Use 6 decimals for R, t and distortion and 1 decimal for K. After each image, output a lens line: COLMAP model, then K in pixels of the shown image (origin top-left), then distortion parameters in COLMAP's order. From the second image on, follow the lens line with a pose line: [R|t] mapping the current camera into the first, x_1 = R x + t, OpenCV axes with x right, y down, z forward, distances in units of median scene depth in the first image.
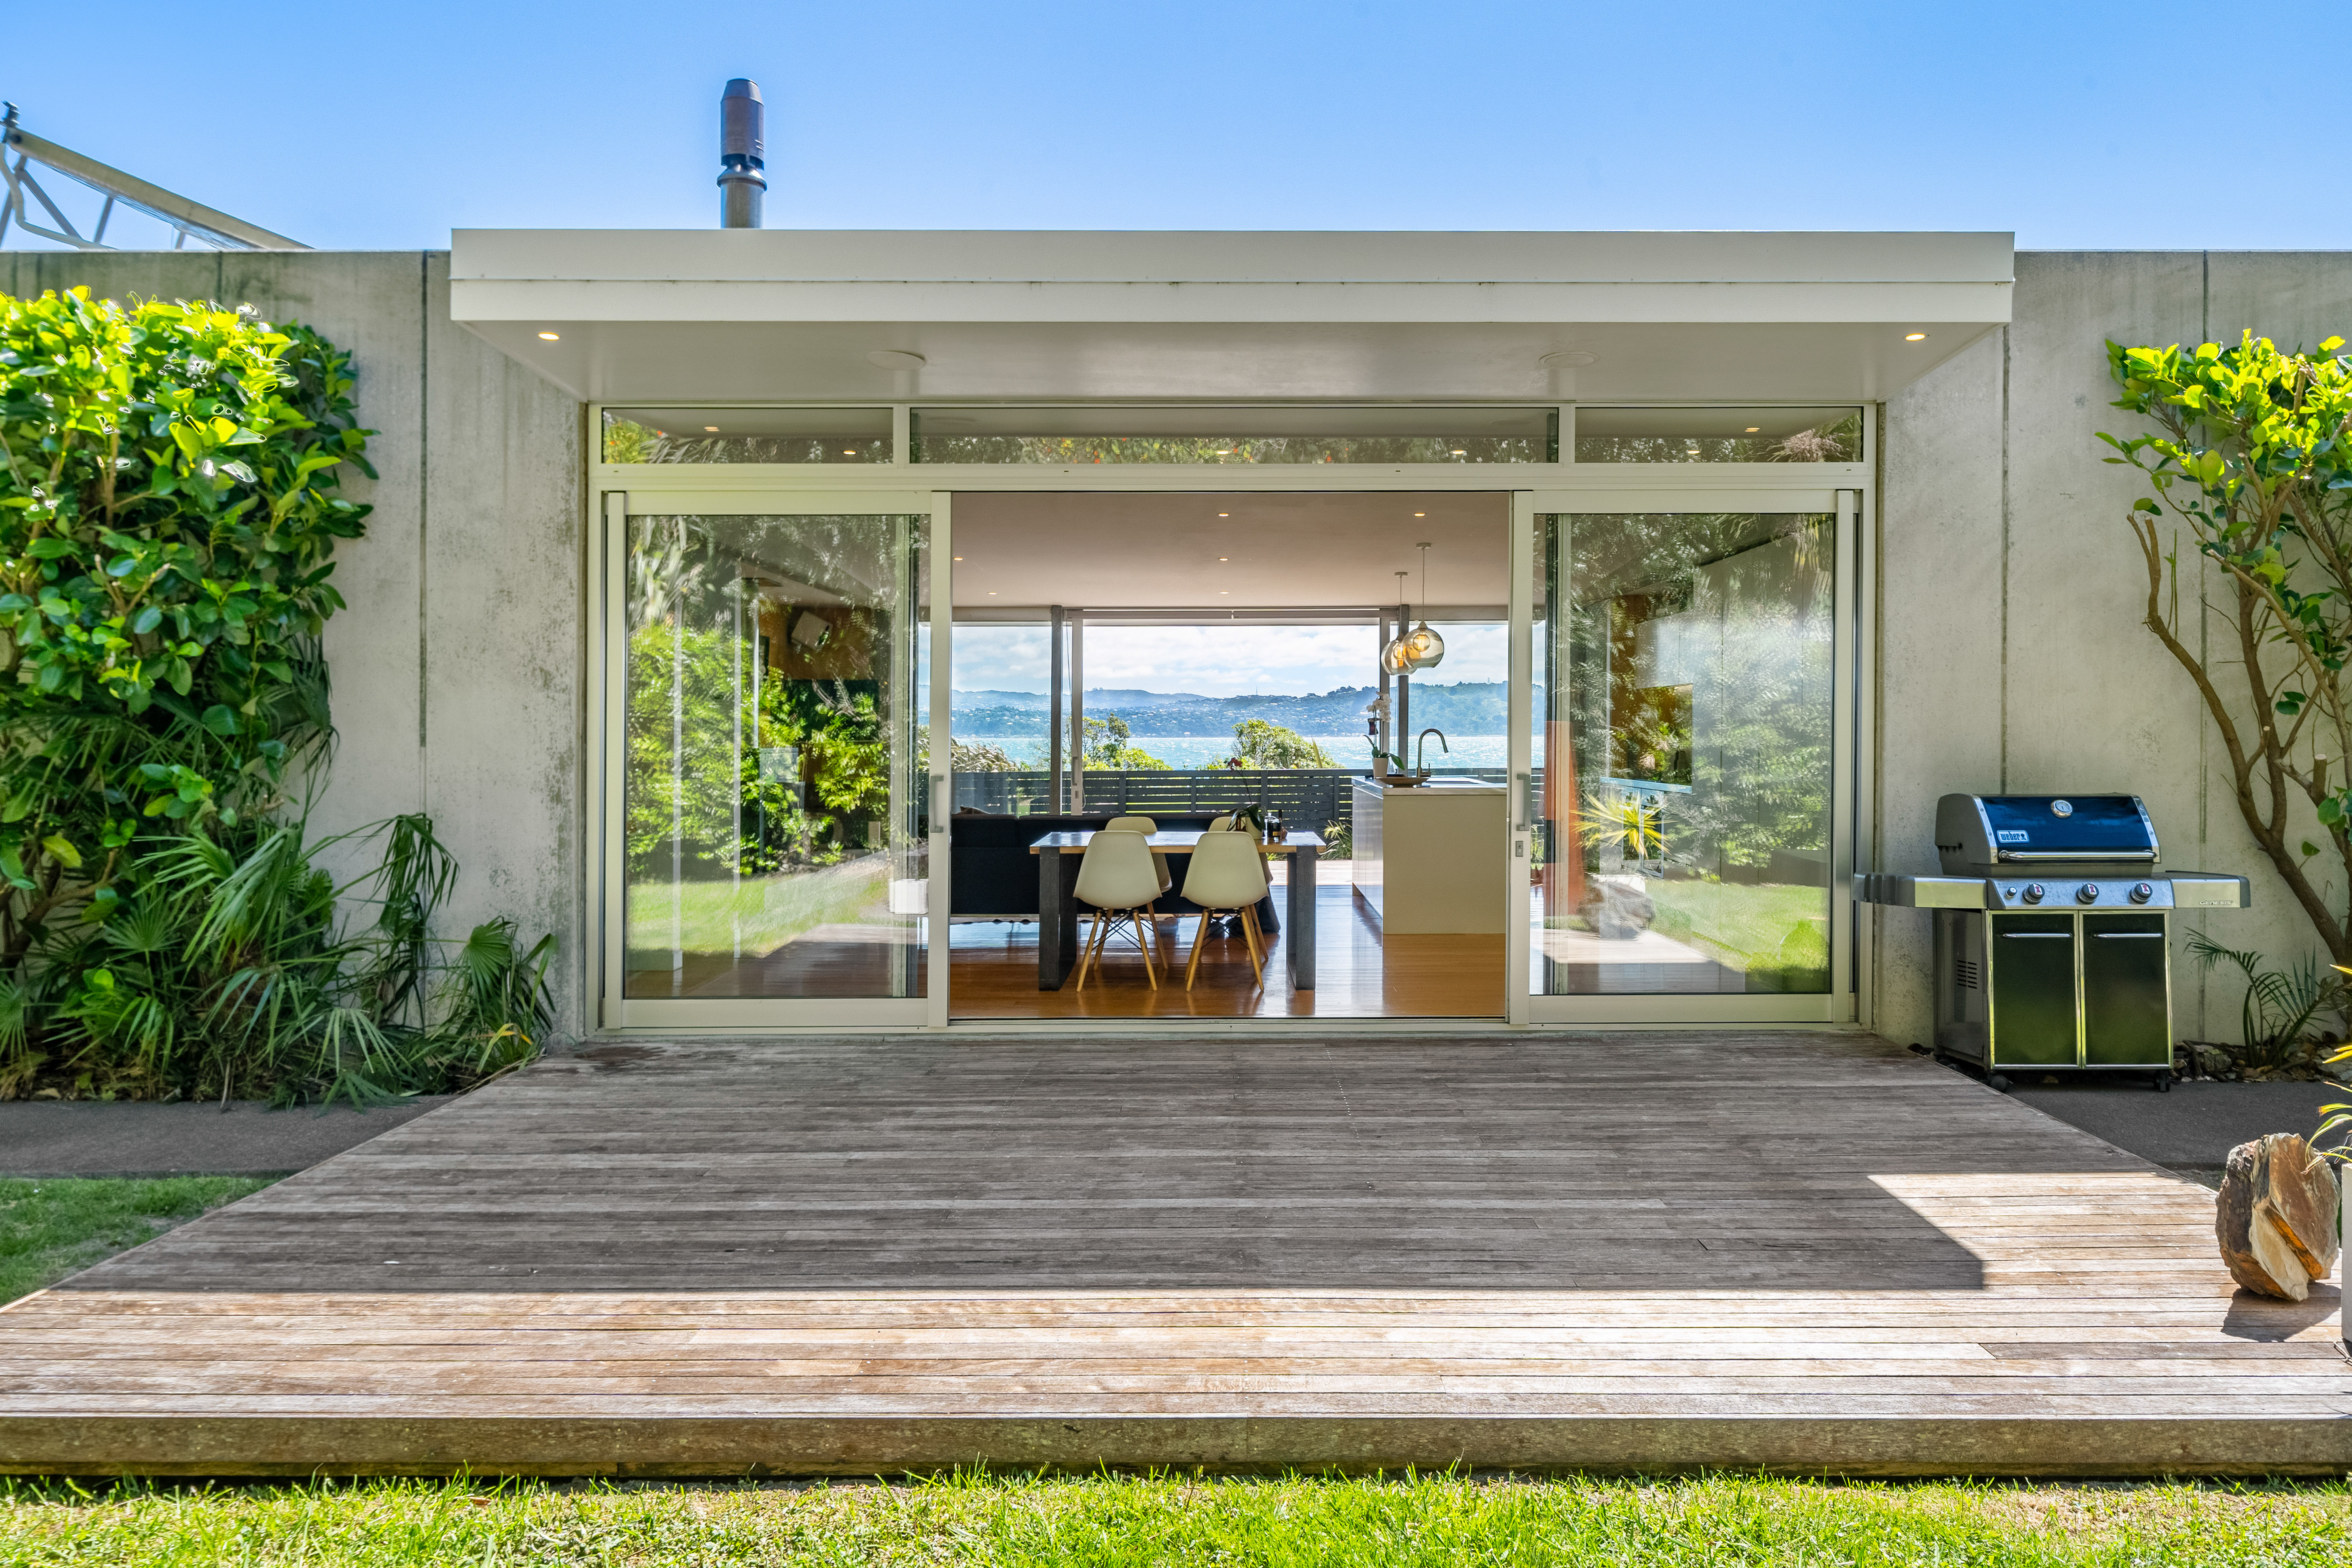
lens RADIAL K [[1729.7, 0, 1254.6], [0, 1729.7, 778.3], [0, 0, 1]] dist [-0.003892, -0.002470]
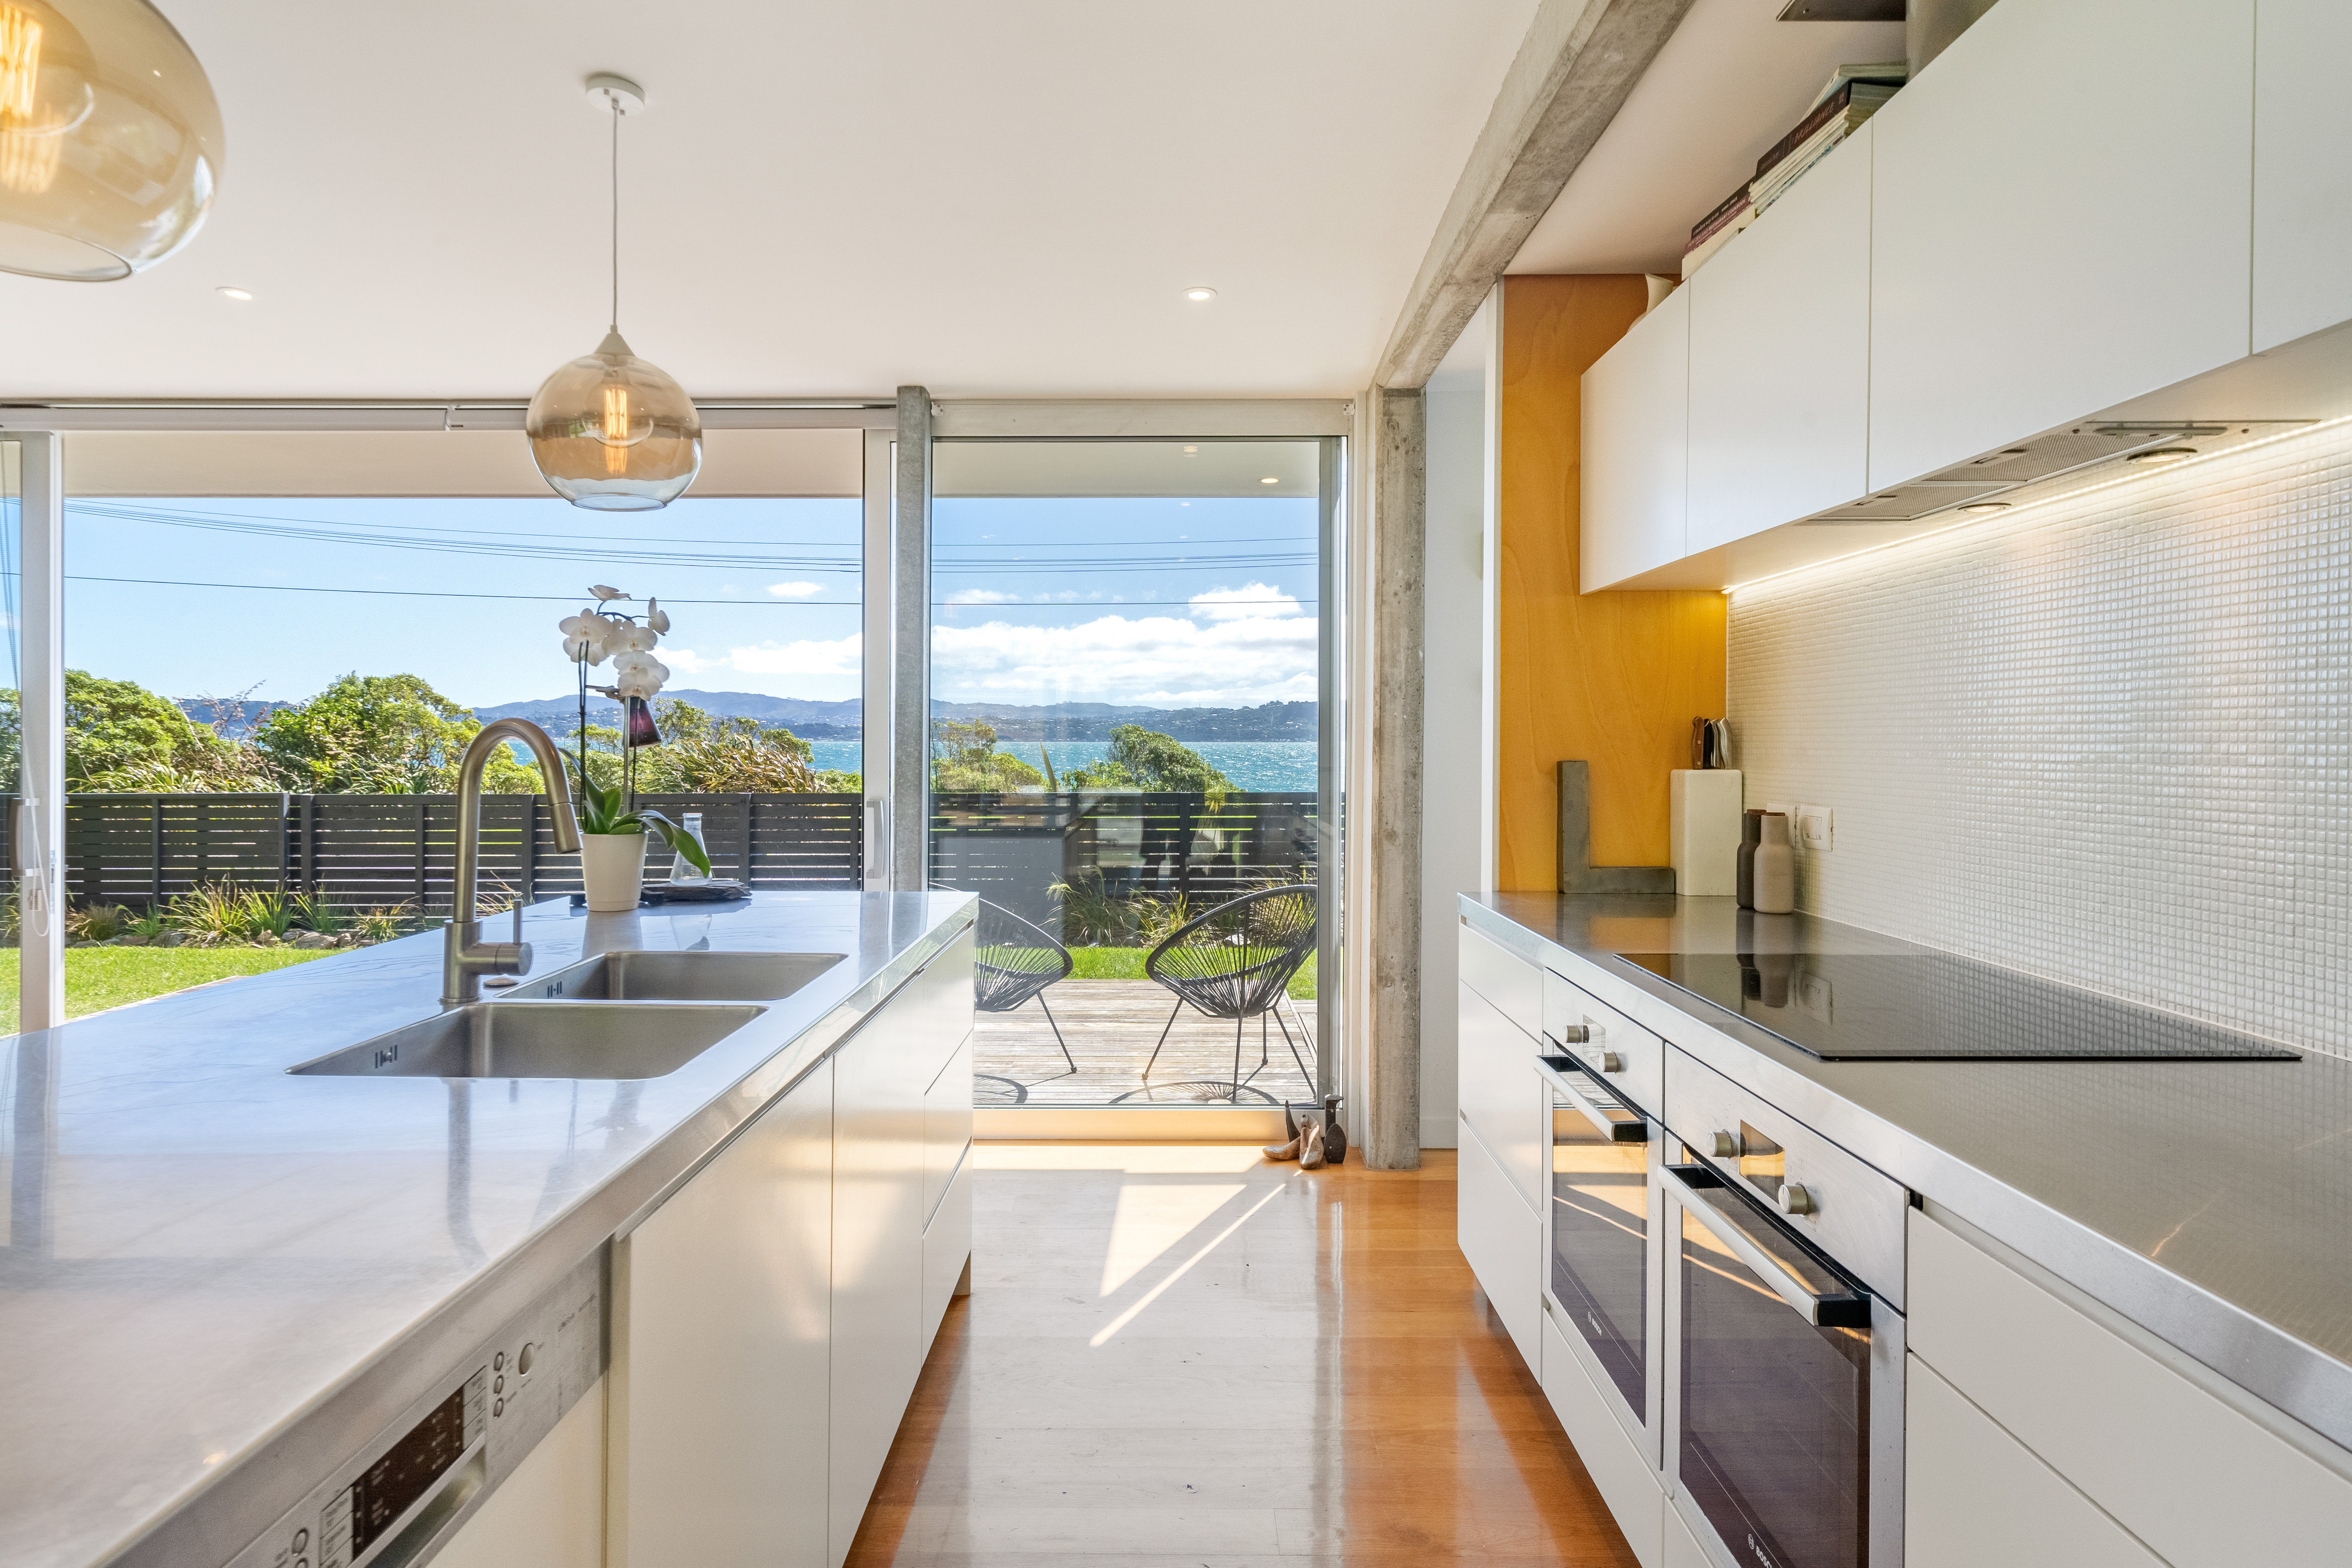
lens RADIAL K [[1392.3, 0, 1181.1], [0, 1392.3, 744.6], [0, 0, 1]] dist [-0.000254, 0.000092]
pose [[0.999824, 0.003990, -0.018357, 0.269114], [-0.004389, 0.999753, -0.021777, -0.033663], [0.018266, 0.021854, 0.999594, 1.276852]]
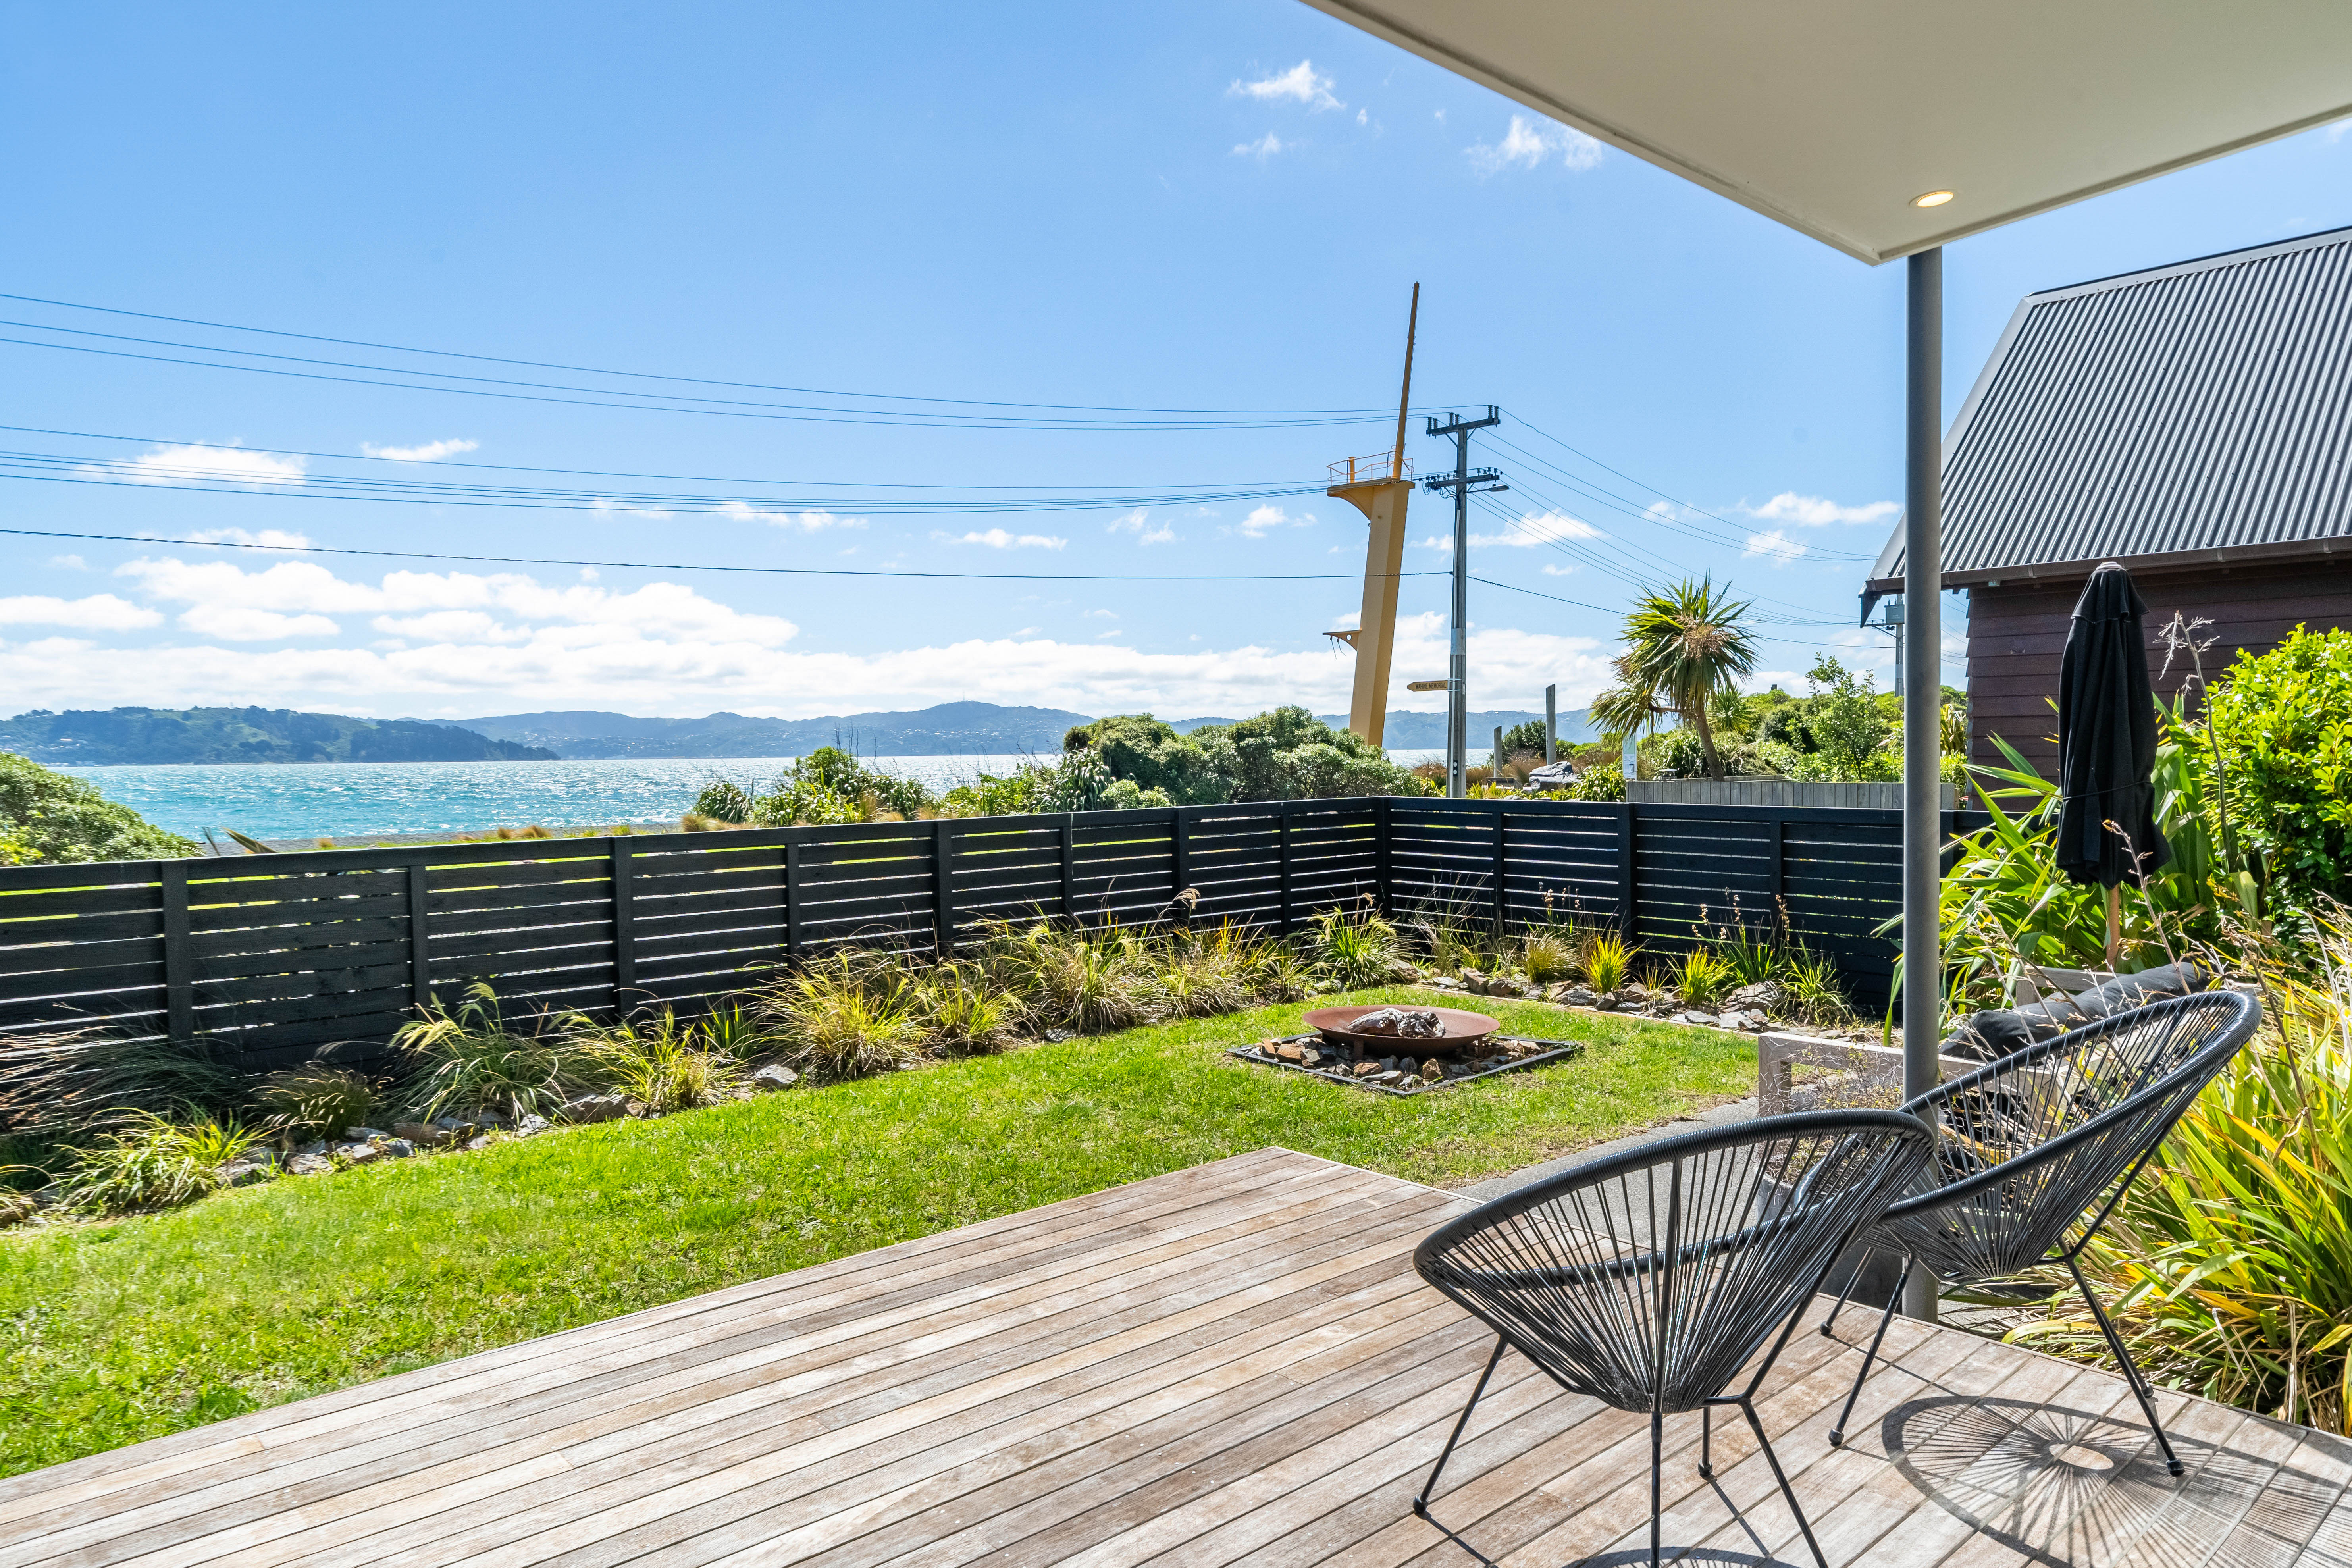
lens RADIAL K [[1512.2, 0, 1176.0], [0, 1512.2, 784.0], [0, 0, 1]] dist [0.025793, 0.000047]
pose [[0.768584, -0.022754, 0.639344, -0.085455], [0.027699, 0.999614, 0.002278, -0.040243], [-0.639149, 0.015959, 0.768917, 1.783775]]
